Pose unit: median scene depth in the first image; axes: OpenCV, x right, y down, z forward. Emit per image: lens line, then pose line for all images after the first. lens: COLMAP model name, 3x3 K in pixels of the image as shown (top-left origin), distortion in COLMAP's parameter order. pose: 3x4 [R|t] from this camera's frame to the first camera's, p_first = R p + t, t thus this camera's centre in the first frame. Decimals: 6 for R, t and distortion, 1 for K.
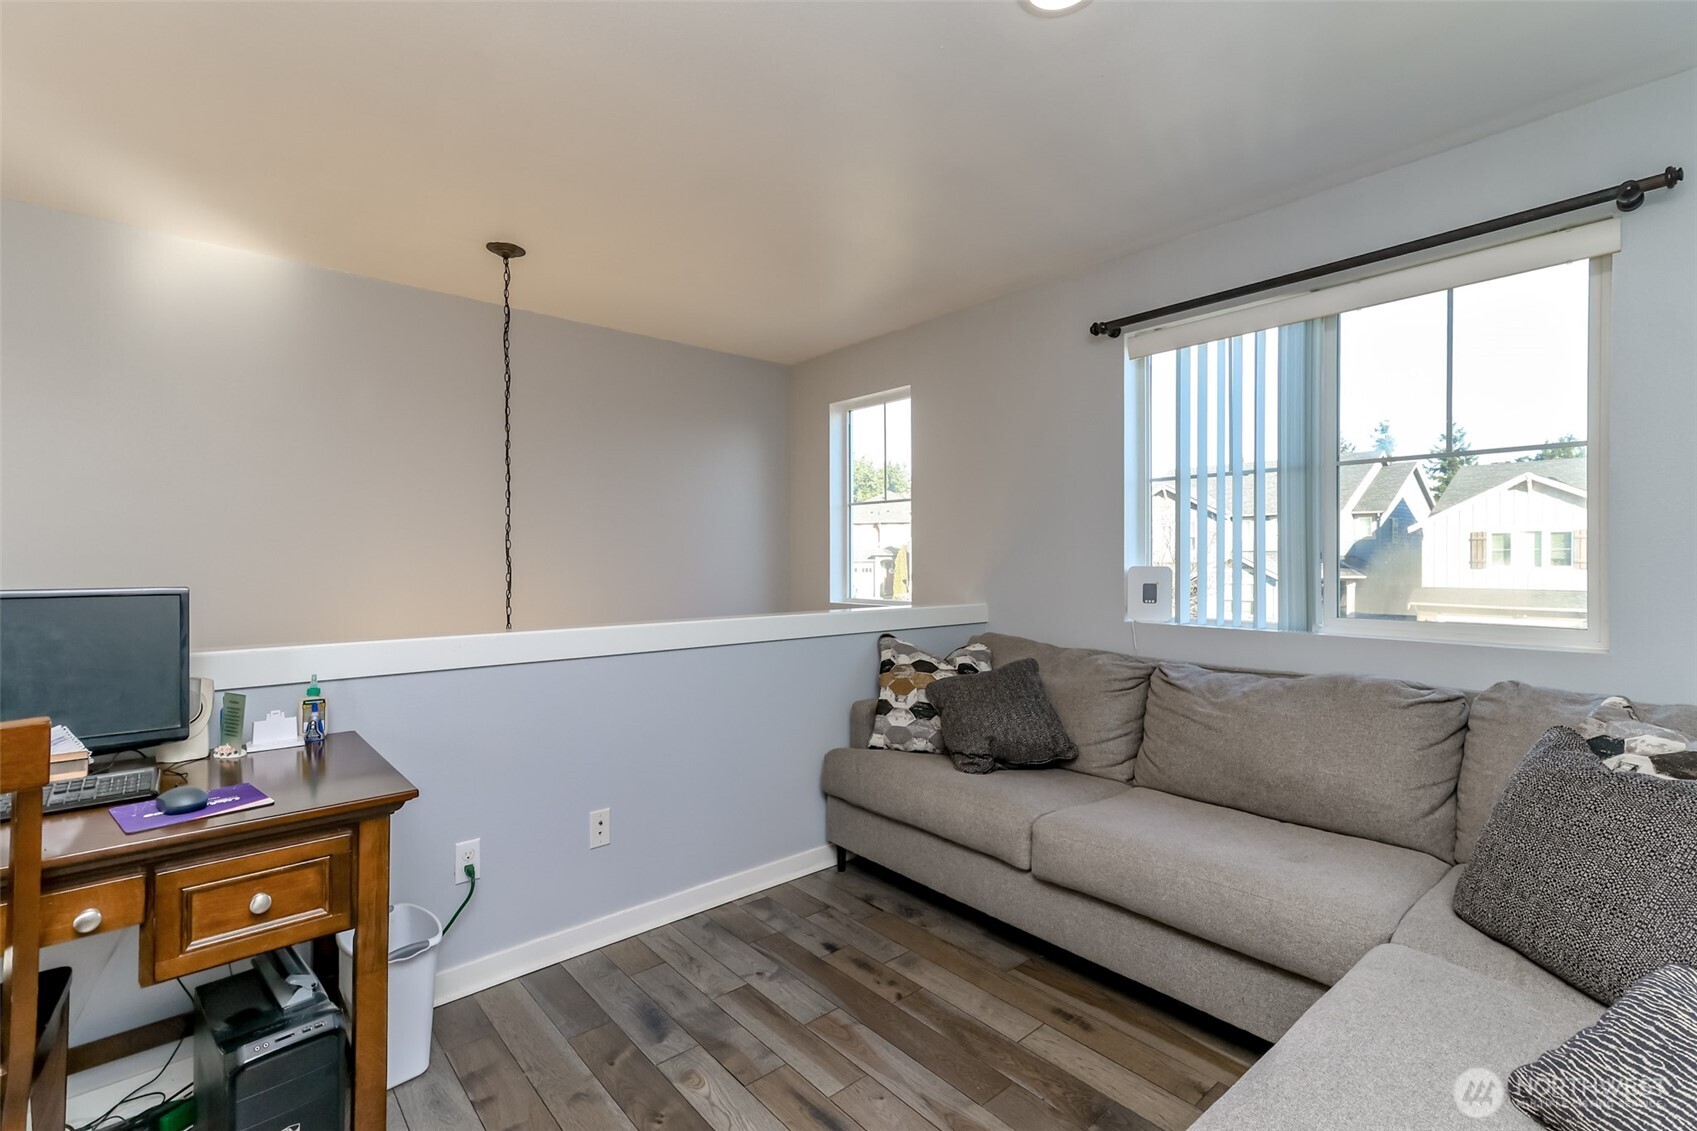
lens RADIAL K [[772.6, 0, 853.8], [0, 772.6, 558.6], [0, 0, 1]] dist [0.021430, 0.001596]
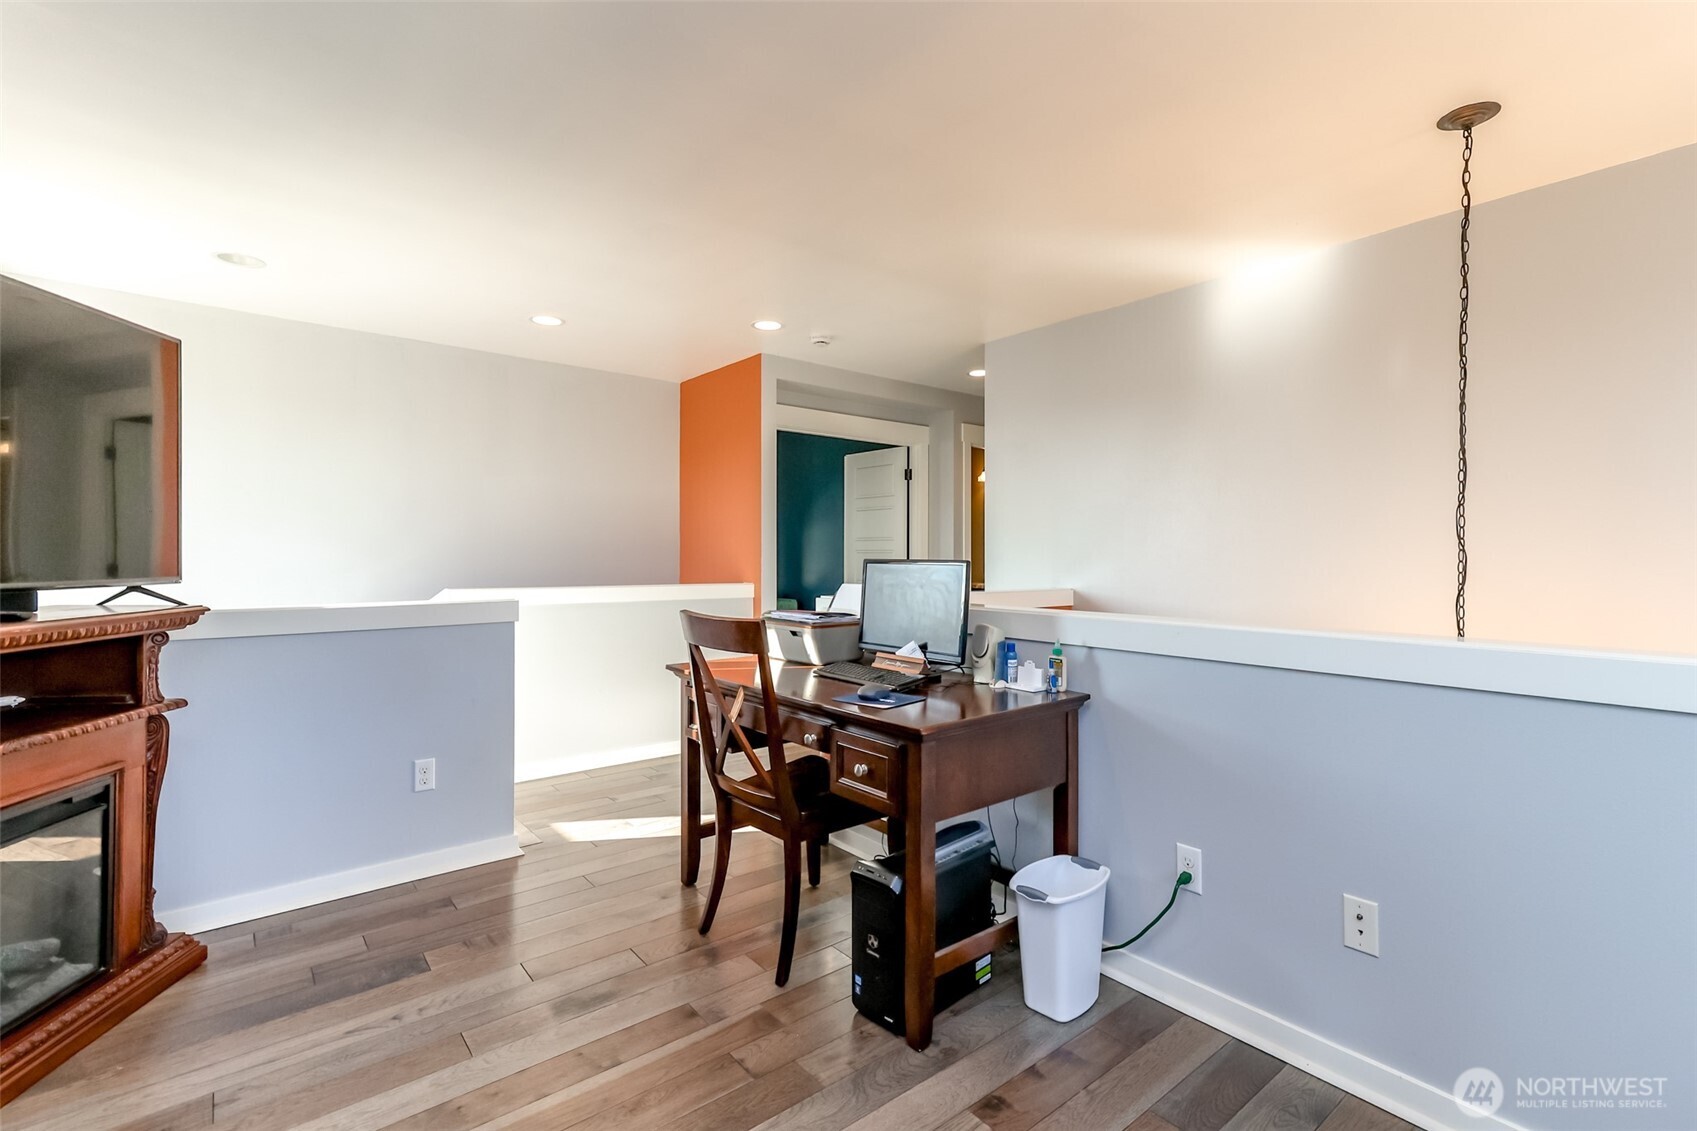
lens RADIAL K [[772.6, 0, 850.9], [0, 772.6, 556.0], [0, 0, 1]] dist [0.021430, 0.001596]
pose [[-0.026998, 0.002017, -0.999633, 0.221723], [-0.003551, 0.999991, 0.002114, 0.010127], [0.999629, 0.003607, -0.026991, 0.322608]]
